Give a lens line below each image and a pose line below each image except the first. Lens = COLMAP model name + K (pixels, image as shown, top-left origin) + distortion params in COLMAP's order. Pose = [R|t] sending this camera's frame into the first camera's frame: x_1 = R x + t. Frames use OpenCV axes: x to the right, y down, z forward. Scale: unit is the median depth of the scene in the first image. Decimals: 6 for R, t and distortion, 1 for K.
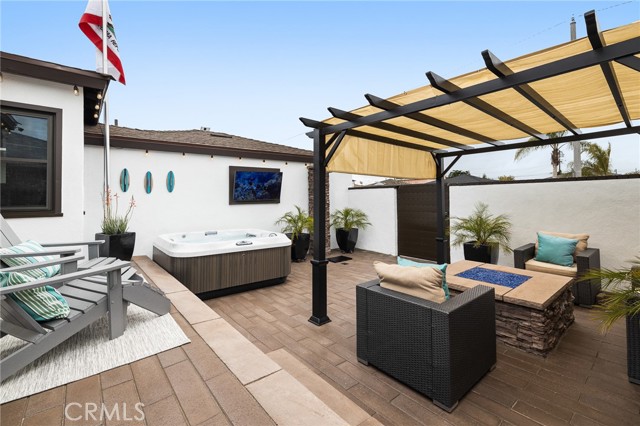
lens RADIAL K [[283.6, 0, 331.2], [0, 283.6, 196.6], [0, 0, 1]] dist [0.000290, -0.000108]
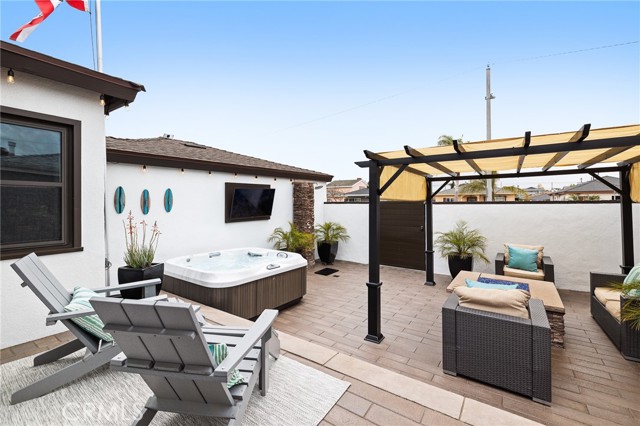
lens RADIAL K [[271.7, 0, 323.5], [0, 271.7, 206.0], [0, 0, 1]] dist [0.001381, 0.000274]
pose [[0.967114, 0.001037, 0.254341, -0.338745], [-0.005219, 0.999862, 0.015766, -0.056273], [-0.254290, -0.016575, 0.966986, 0.038819]]
